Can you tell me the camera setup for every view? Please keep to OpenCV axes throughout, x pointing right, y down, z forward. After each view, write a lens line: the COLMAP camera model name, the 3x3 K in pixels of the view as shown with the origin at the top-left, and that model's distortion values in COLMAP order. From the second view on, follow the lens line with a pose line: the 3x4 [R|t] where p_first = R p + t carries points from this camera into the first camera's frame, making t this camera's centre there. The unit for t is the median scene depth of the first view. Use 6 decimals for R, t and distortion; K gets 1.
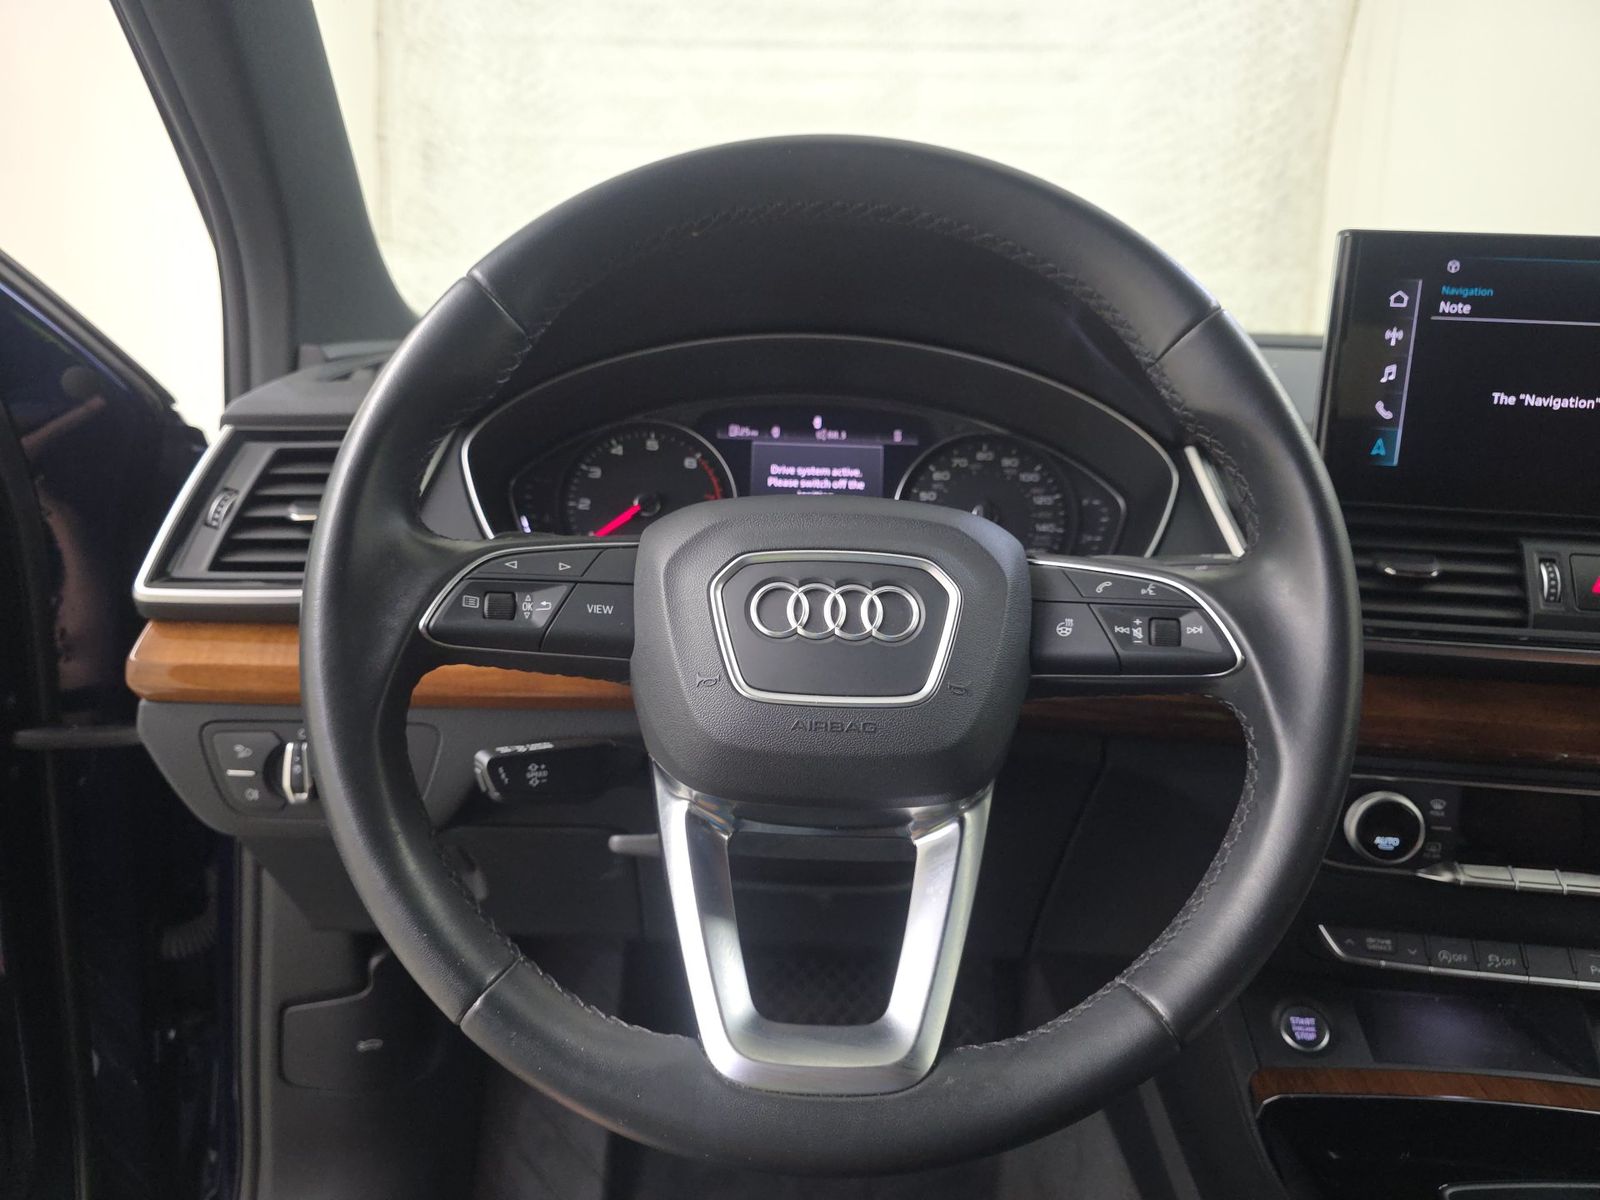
lens RADIAL K [[1097.1, 0, 776.9], [0, 1097.1, 531.6], [0, 0, 1]] dist [0.035461, -0.022093]
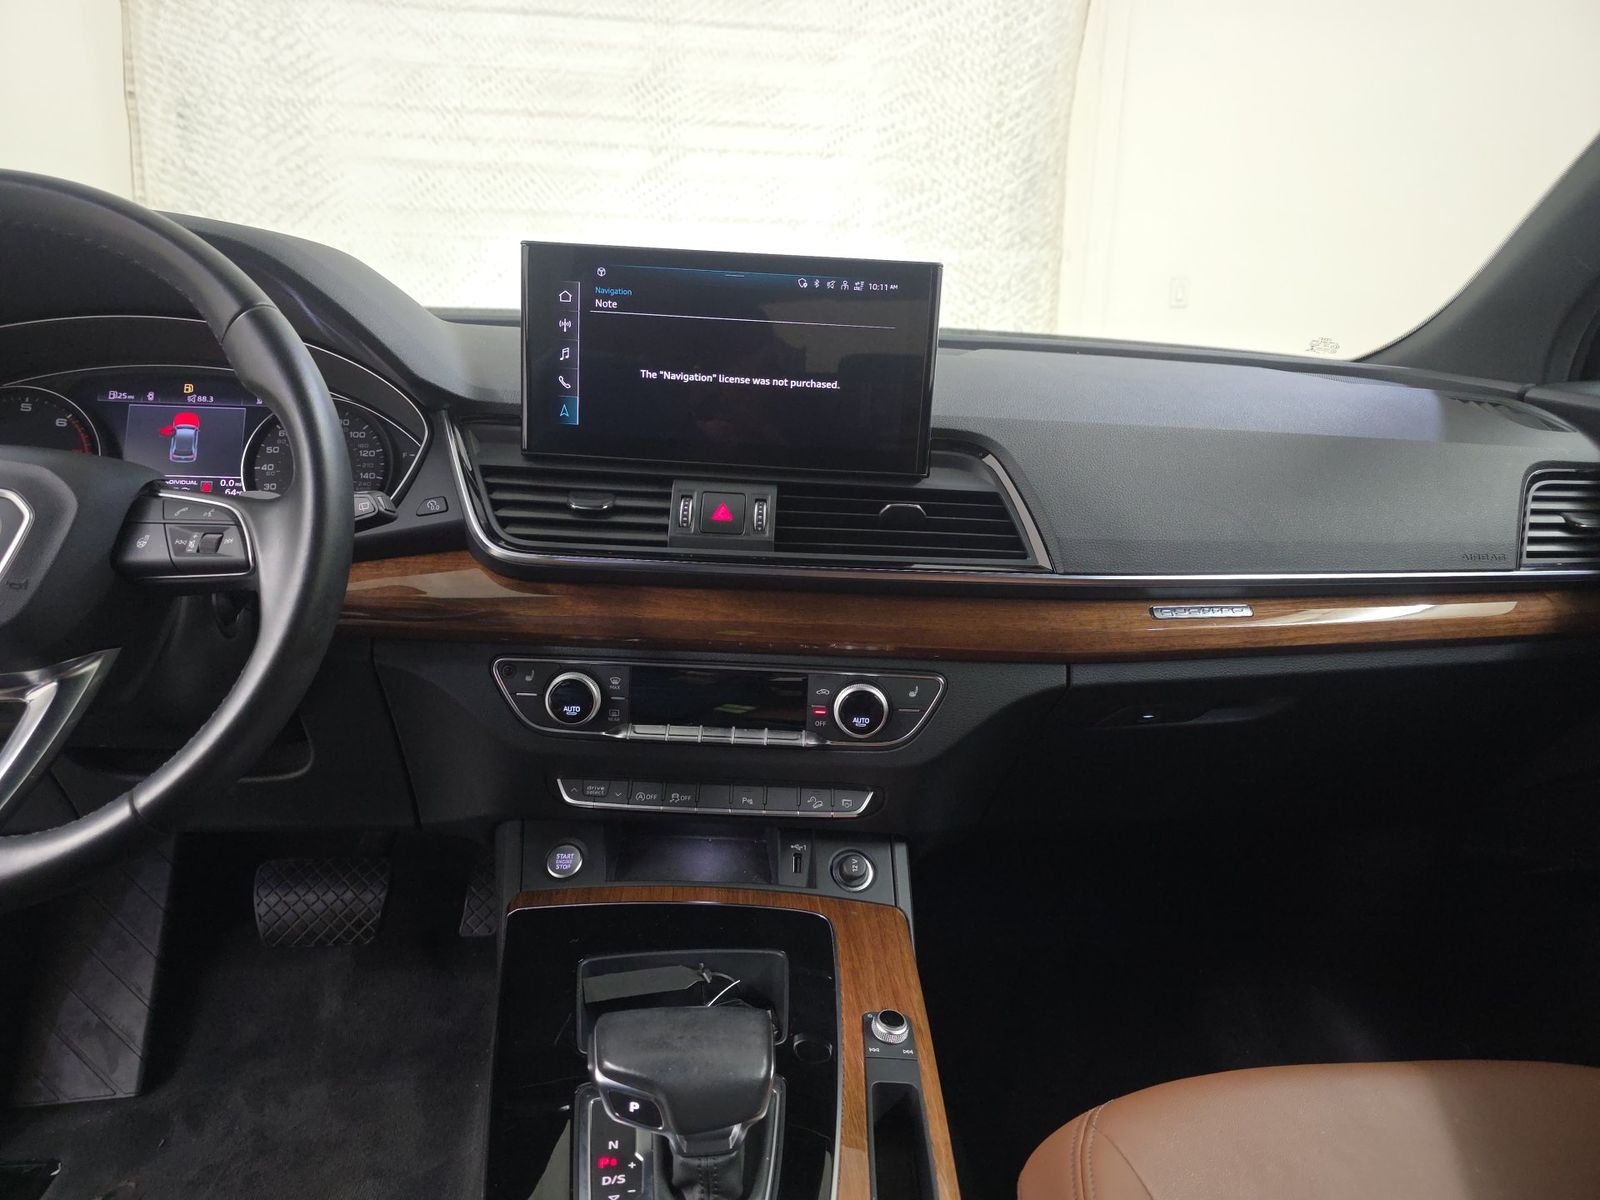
lens RADIAL K [[1097.1, 0, 796.6], [0, 1097.1, 557.4], [0, 0, 1]] dist [0.035461, -0.022093]
pose [[0.994736, -0.013036, 0.101640, 0.682227], [0.007746, 0.998603, 0.052263, 0.030865], [-0.102180, -0.051200, 0.993447, -0.324236]]
